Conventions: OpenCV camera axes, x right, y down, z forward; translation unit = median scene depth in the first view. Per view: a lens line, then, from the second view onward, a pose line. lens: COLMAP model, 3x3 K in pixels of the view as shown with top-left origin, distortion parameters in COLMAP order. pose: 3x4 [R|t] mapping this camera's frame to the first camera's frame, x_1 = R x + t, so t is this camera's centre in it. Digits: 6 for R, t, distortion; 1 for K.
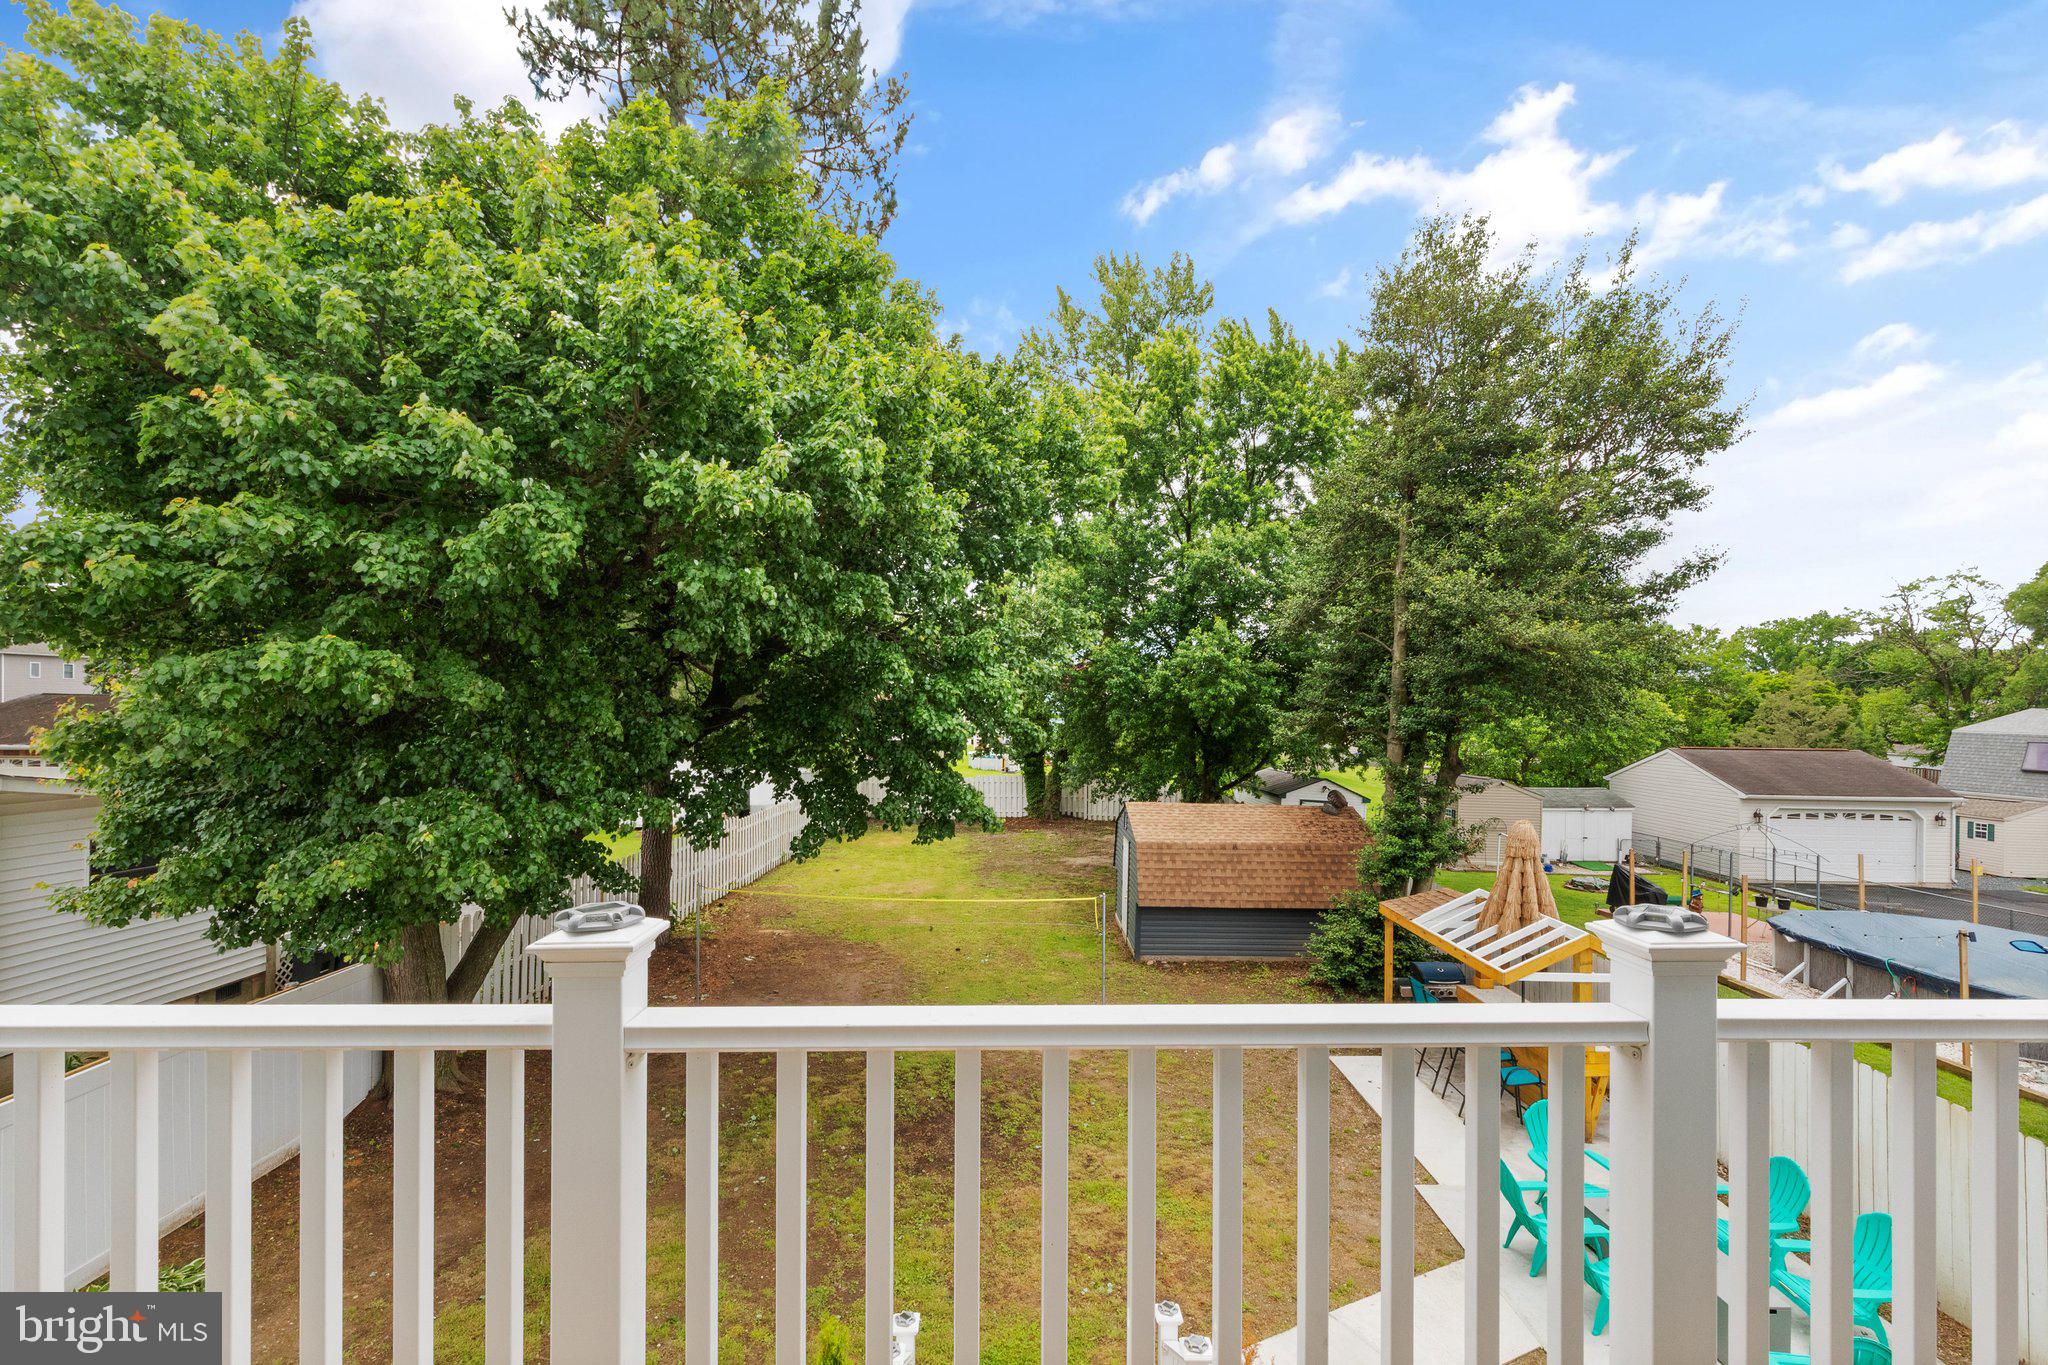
lens RADIAL K [[932.5, 0, 1022.9], [0, 932.5, 697.3], [0, 0, 1]] dist [-0.001151, -0.000052]
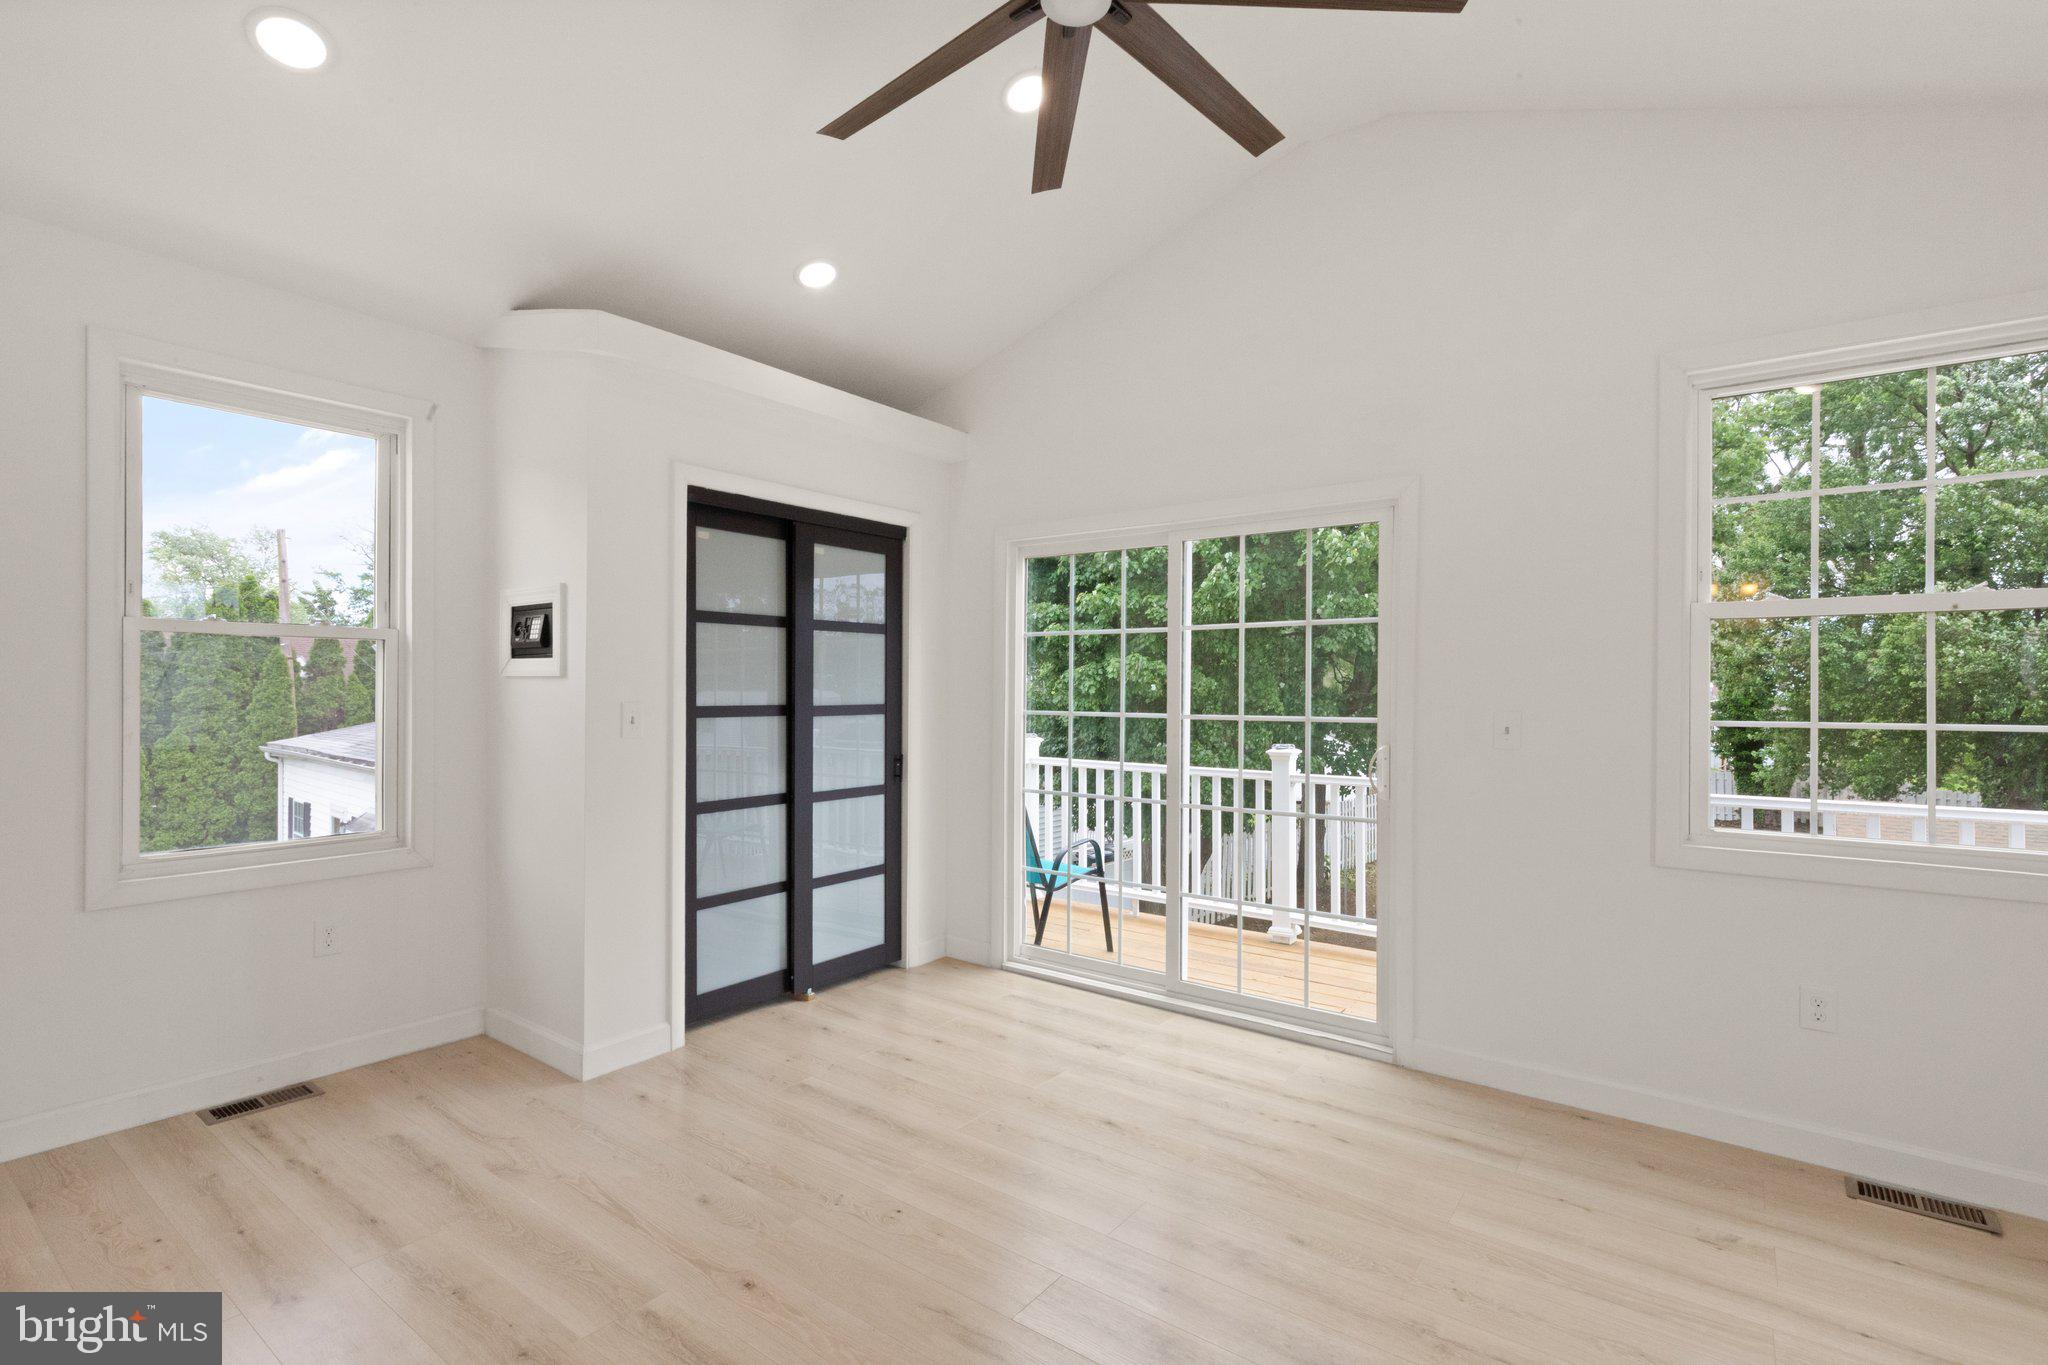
lens RADIAL K [[932.5, 0, 1024.3], [0, 932.5, 687.4], [0, 0, 1]] dist [-0.001151, -0.000052]
pose [[0.778947, -0.006256, -0.627058, 0.250973], [0.008313, 0.999965, 0.000350, -0.002686], [0.627034, -0.005485, 0.778972, -0.593707]]
